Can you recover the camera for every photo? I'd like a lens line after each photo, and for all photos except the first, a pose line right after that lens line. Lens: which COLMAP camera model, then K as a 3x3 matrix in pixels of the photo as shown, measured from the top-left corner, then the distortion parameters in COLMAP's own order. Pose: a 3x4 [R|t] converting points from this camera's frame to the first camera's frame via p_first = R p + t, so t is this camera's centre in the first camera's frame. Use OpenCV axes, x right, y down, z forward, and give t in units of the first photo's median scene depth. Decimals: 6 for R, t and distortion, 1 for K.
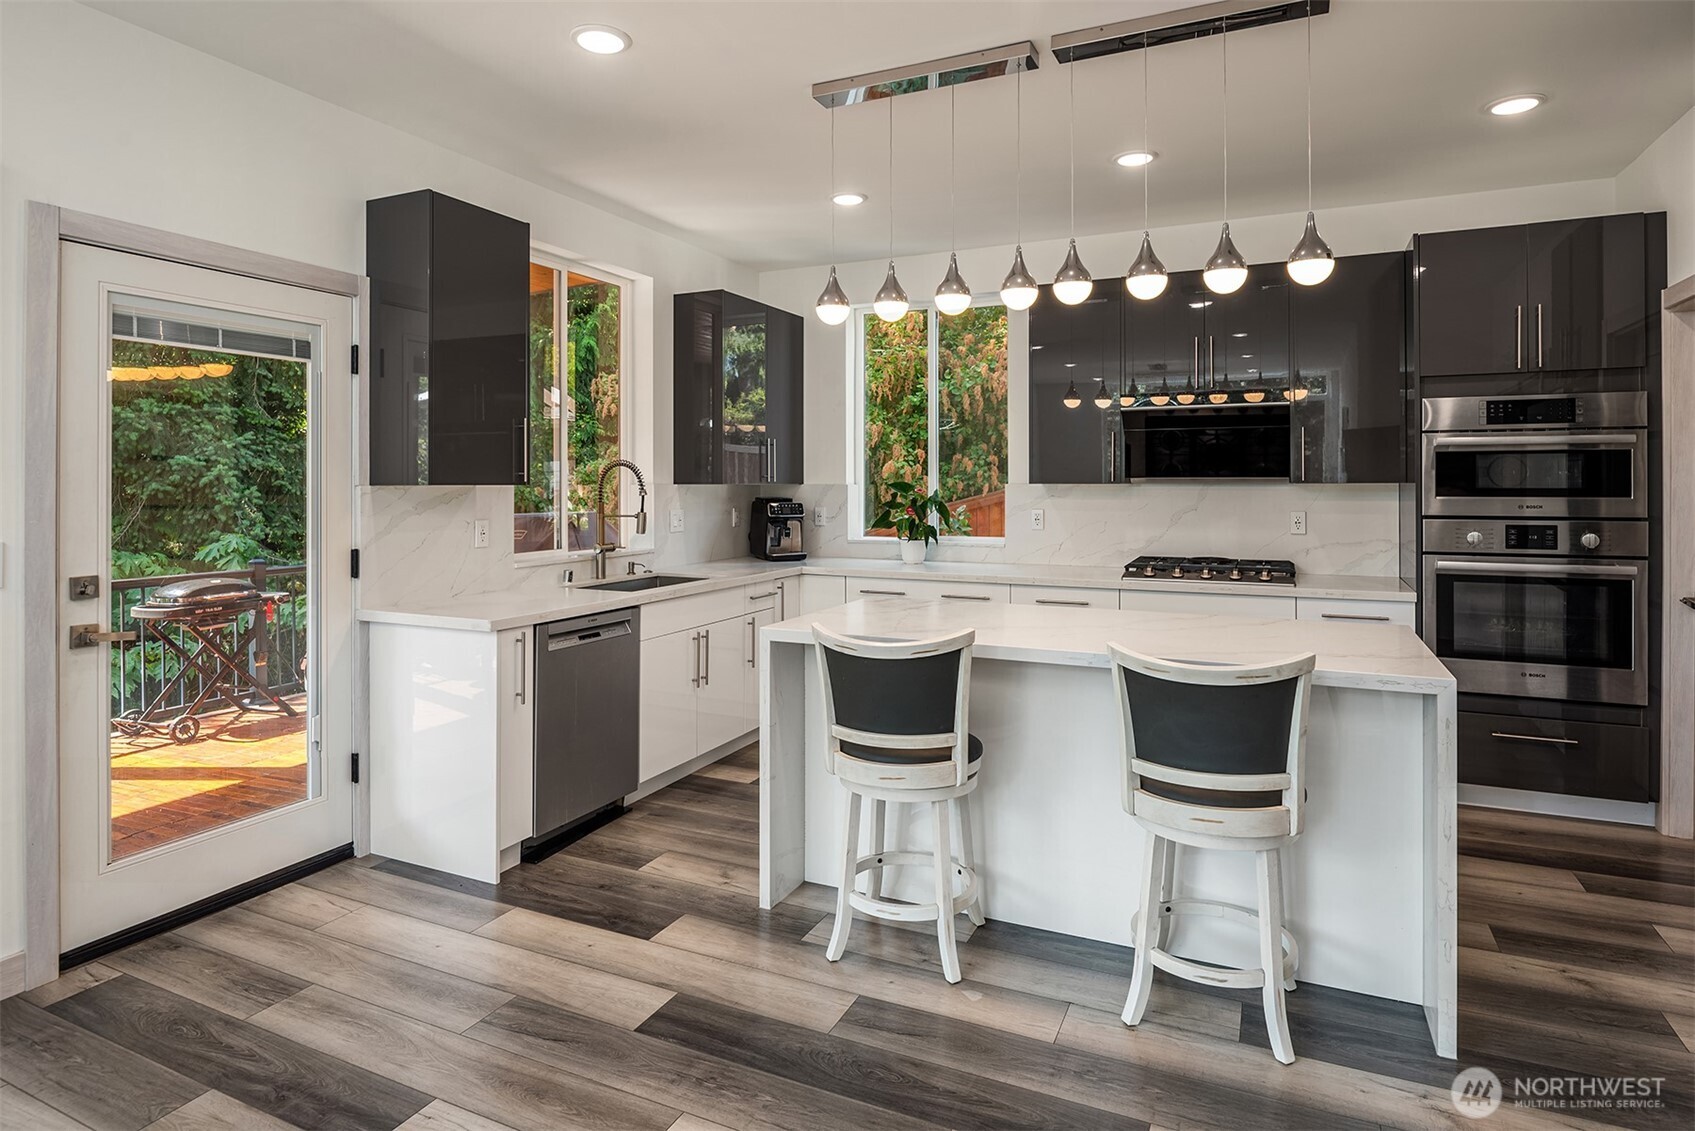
lens RADIAL K [[925.5, 0, 843.6], [0, 925.5, 498.1], [0, 0, 1]] dist [-0.001660, -0.003175]
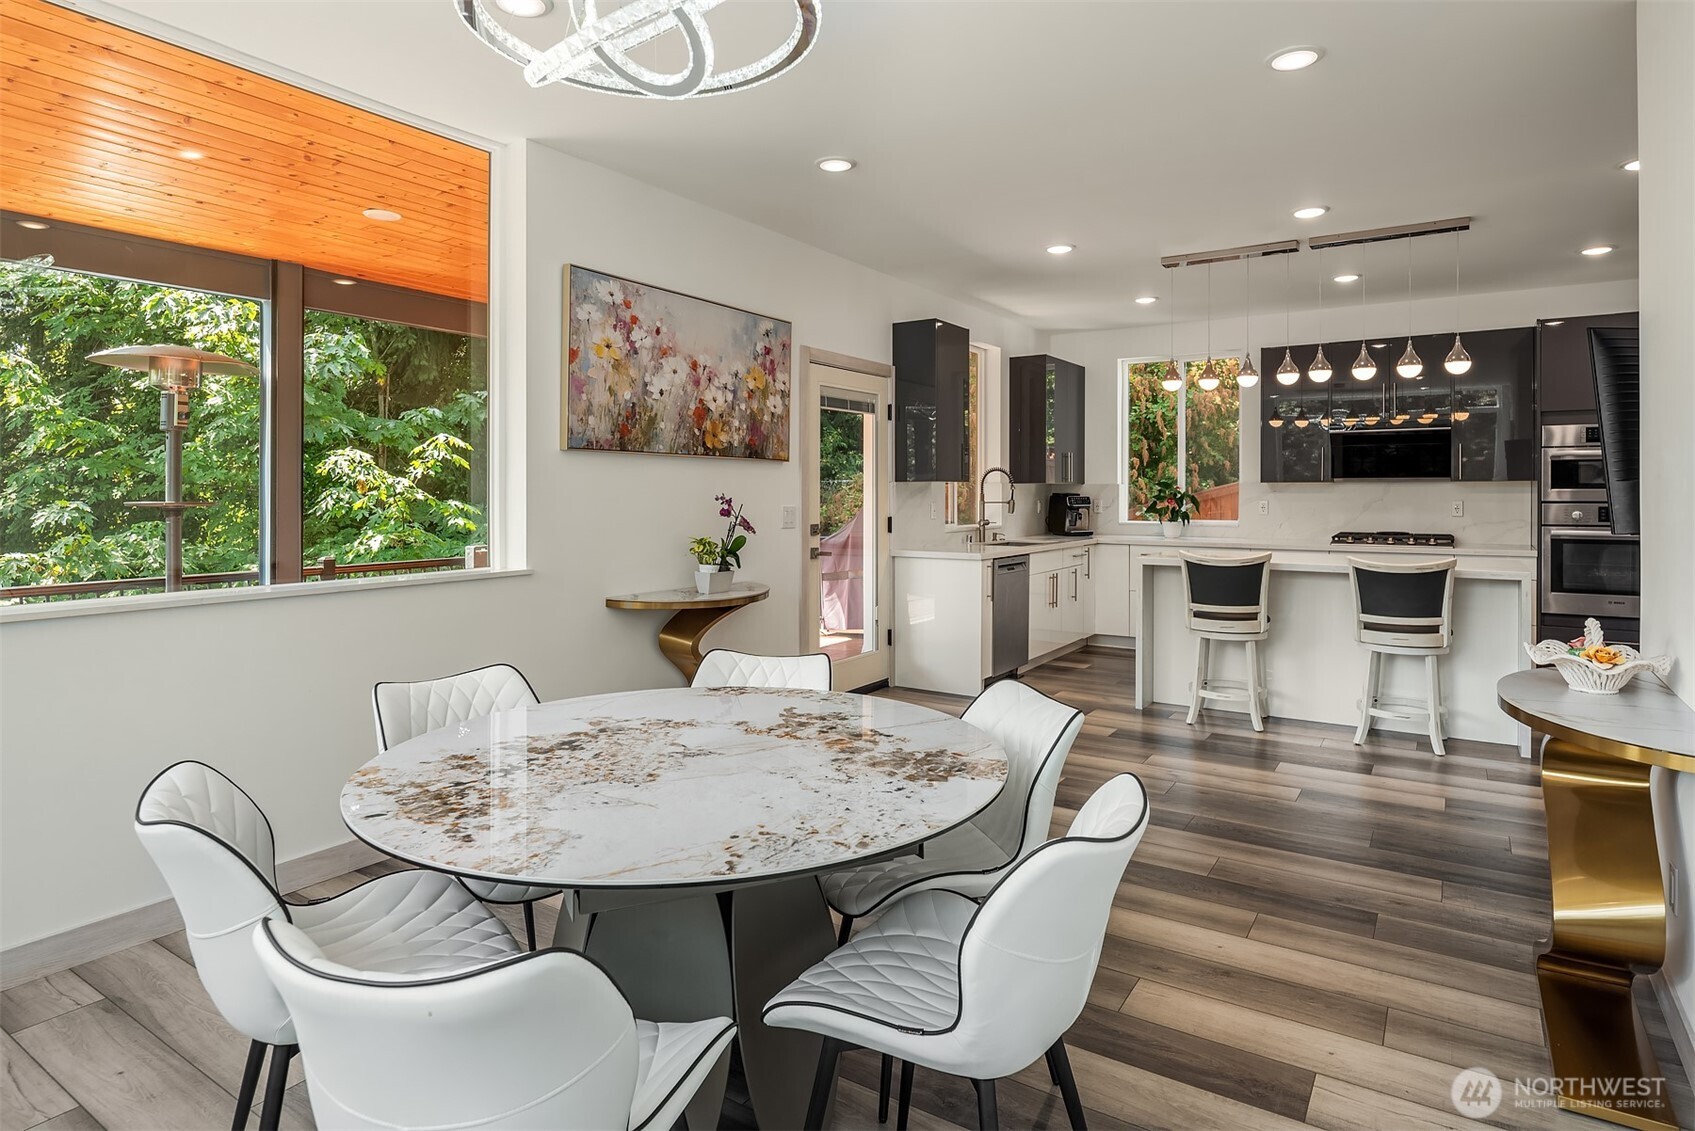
lens RADIAL K [[925.5, 0, 843.6], [0, 925.5, 498.1], [0, 0, 1]] dist [-0.001660, -0.003175]
pose [[0.989748, 0.001058, -0.142824, -0.326385], [-0.002328, 0.999959, -0.008728, 0.031644], [0.142809, 0.008971, 0.989710, -0.734839]]
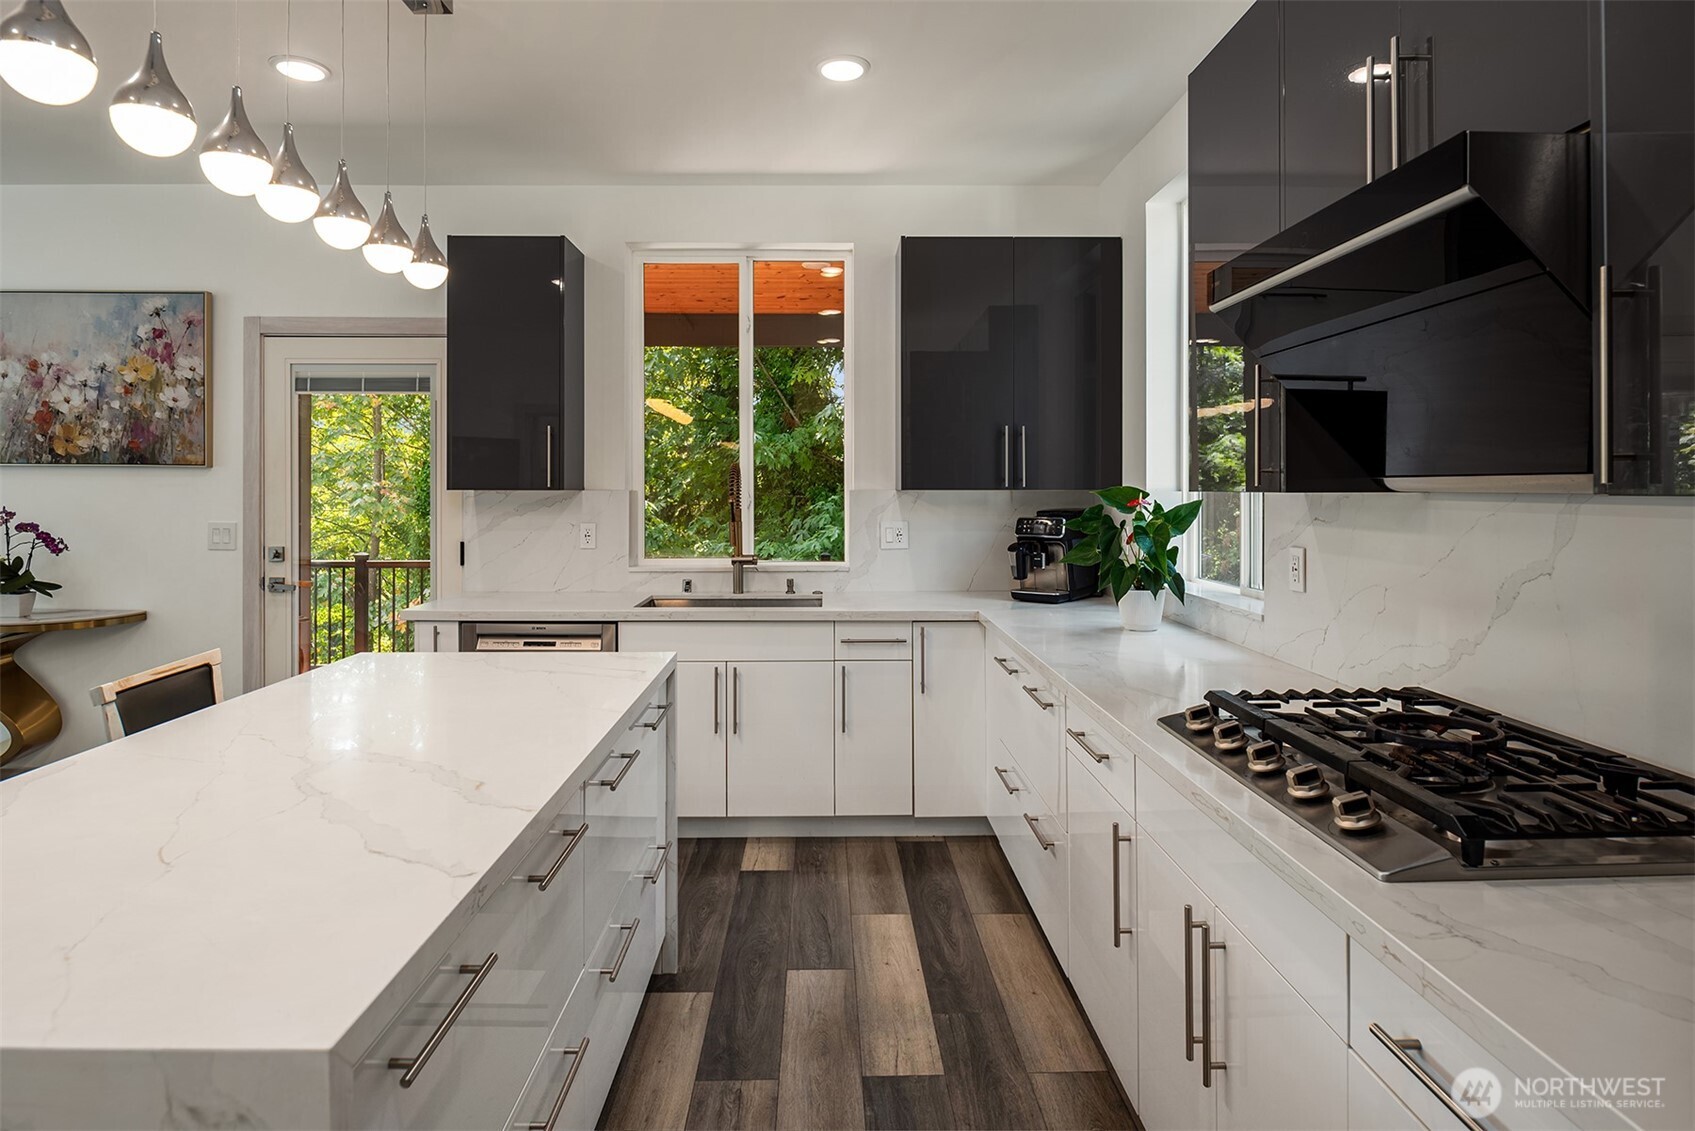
lens RADIAL K [[925.5, 0, 843.6], [0, 925.5, 498.1], [0, 0, 1]] dist [-0.001660, -0.003175]
pose [[0.440432, 0.011663, -0.897710, 0.729034], [-0.016708, 0.999849, 0.004793, -0.015598], [0.897630, 0.012888, 0.440561, 0.829307]]
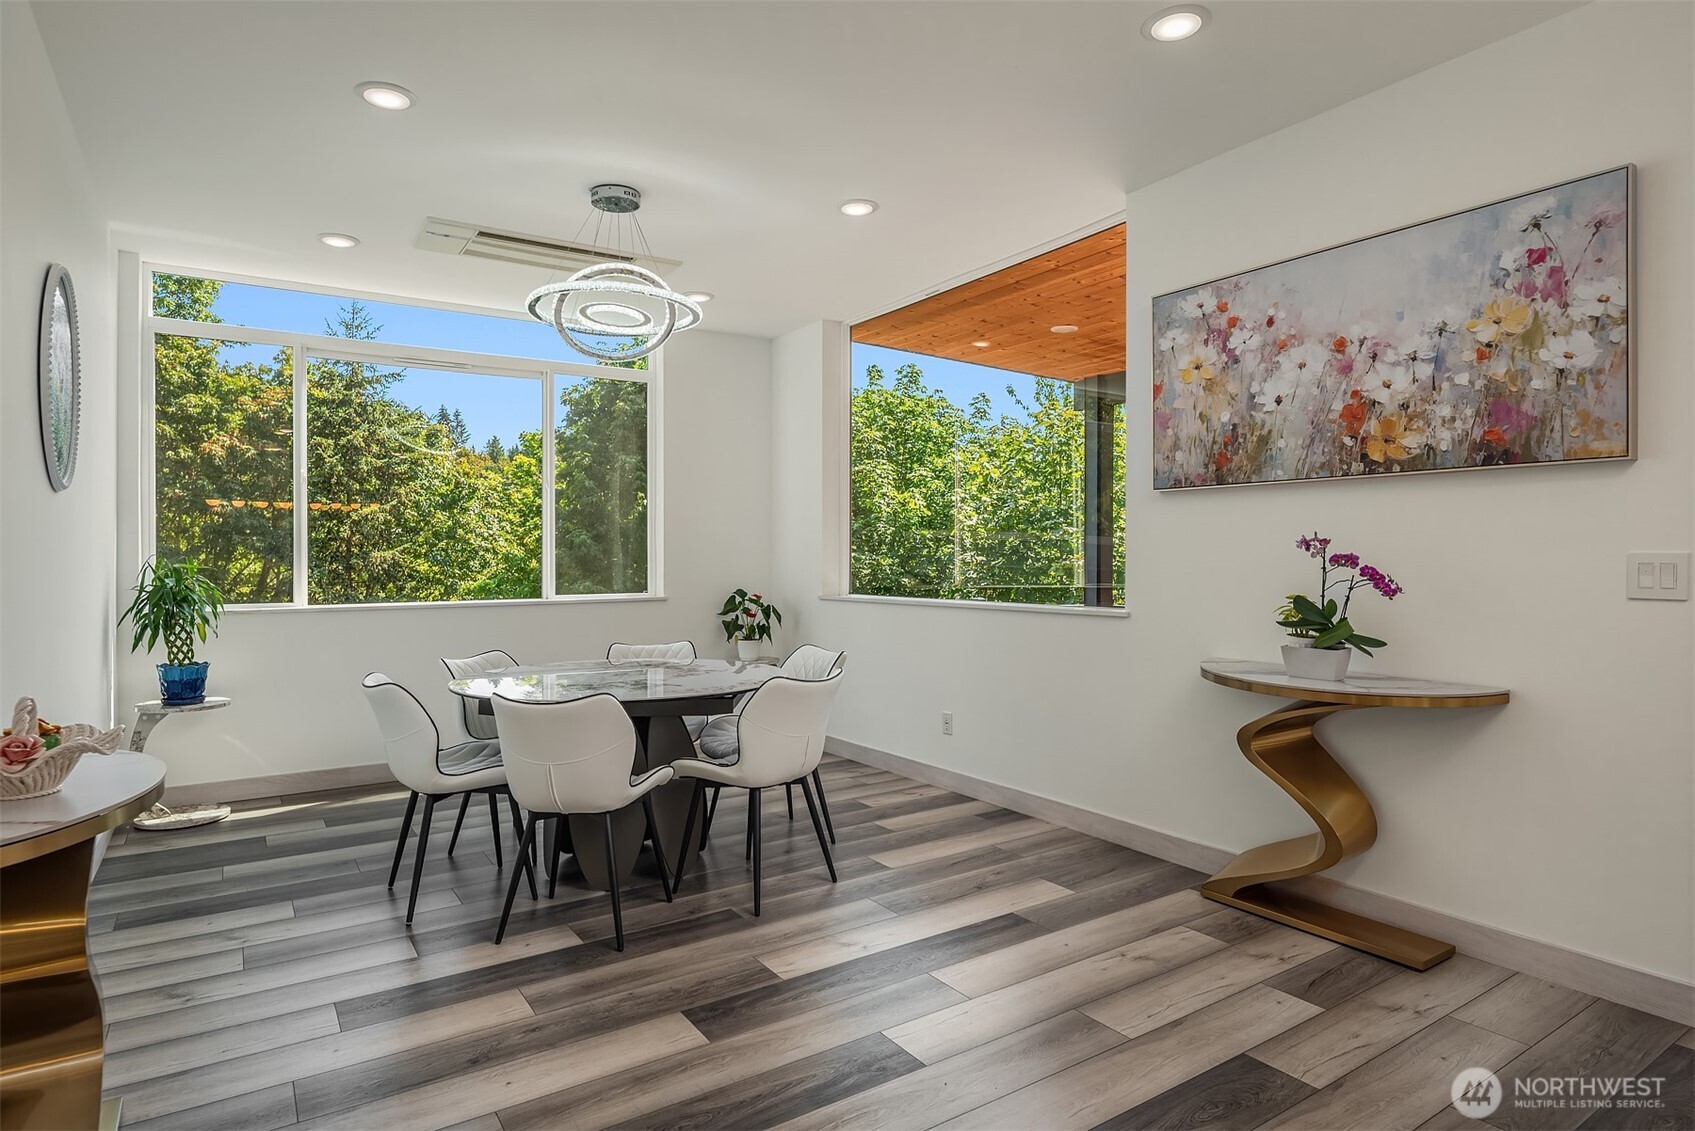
lens RADIAL K [[906.3, 0, 839.4], [0, 906.3, 559.7], [0, 0, 1]] dist [0.000281, -0.012188]
pose [[-0.516396, 0.004854, -0.856336, 0.235023], [-0.008621, 0.999904, 0.010866, 0.034611], [0.856307, 0.012993, -0.516304, 0.479357]]
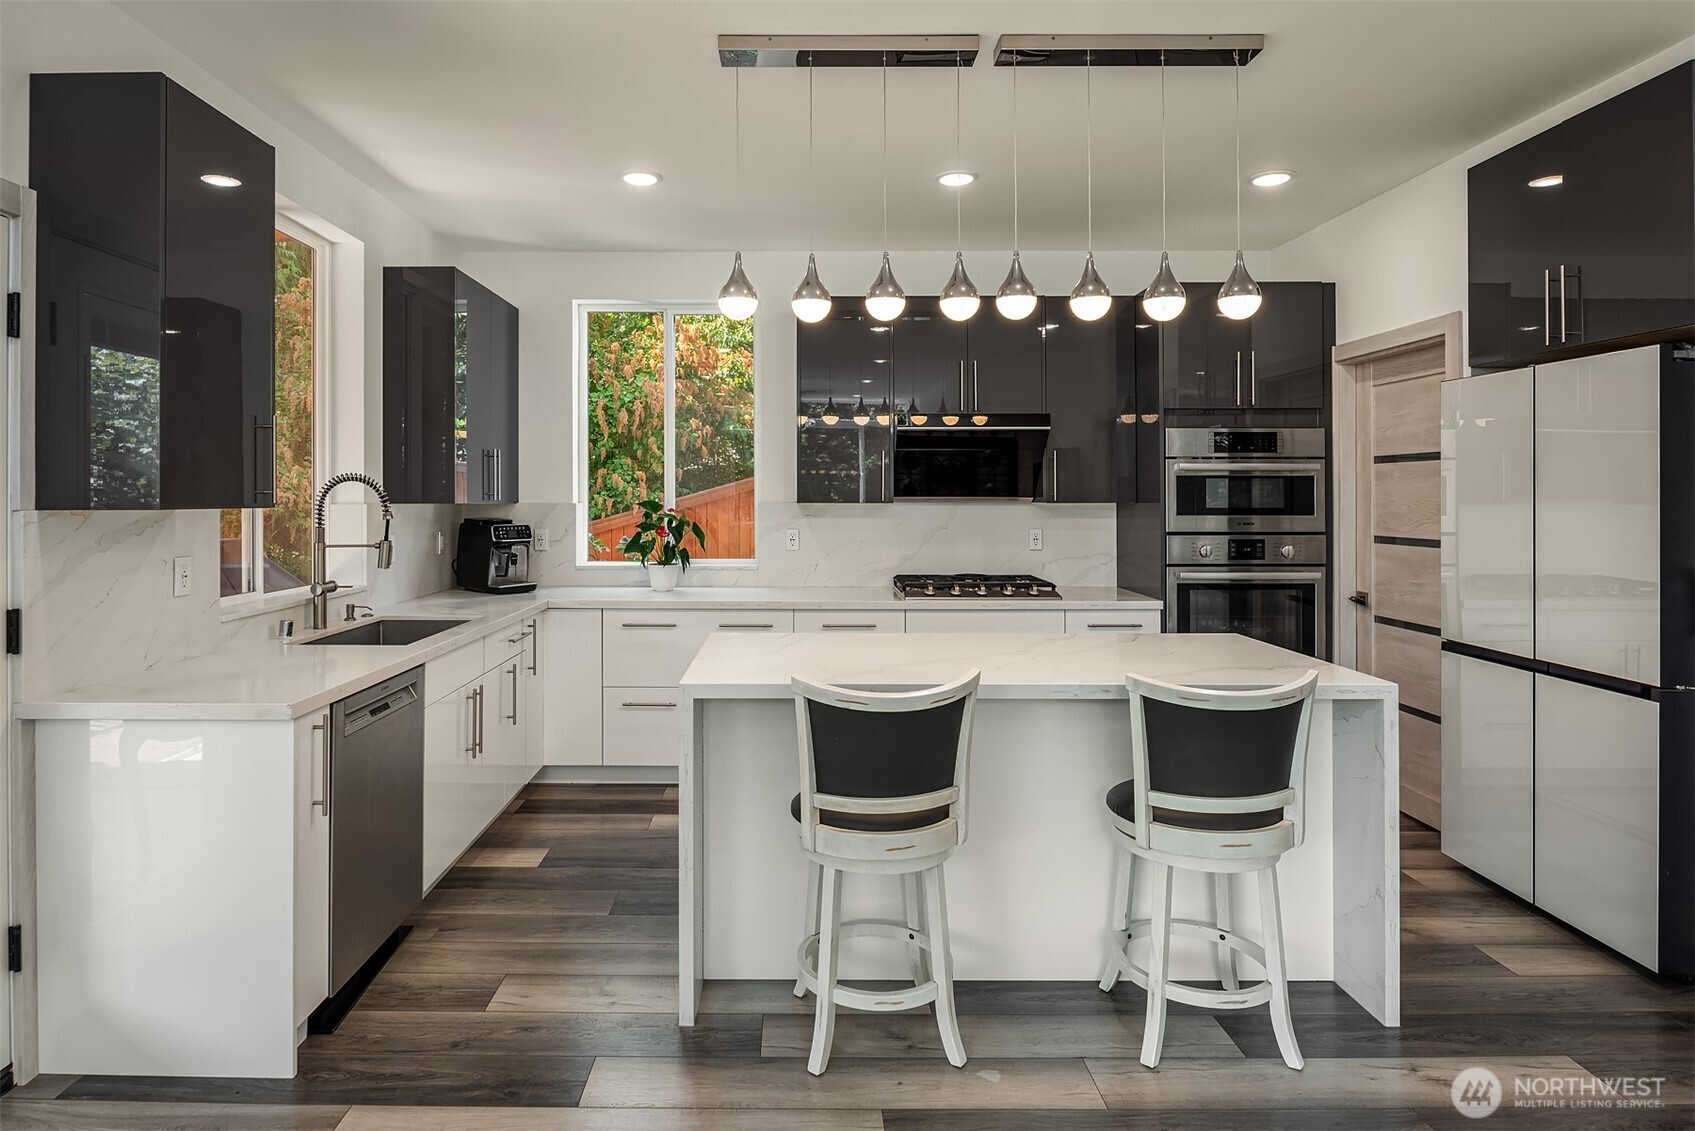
lens RADIAL K [[930.8, 0, 785.3], [0, 930.8, 506.2], [0, 0, 1]] dist [-0.003280, -0.003338]
pose [[0.908805, -0.001982, 0.417216, -0.281372], [0.004736, 0.999973, -0.005565, -0.009137], [-0.417194, 0.007034, 0.908790, 0.172132]]
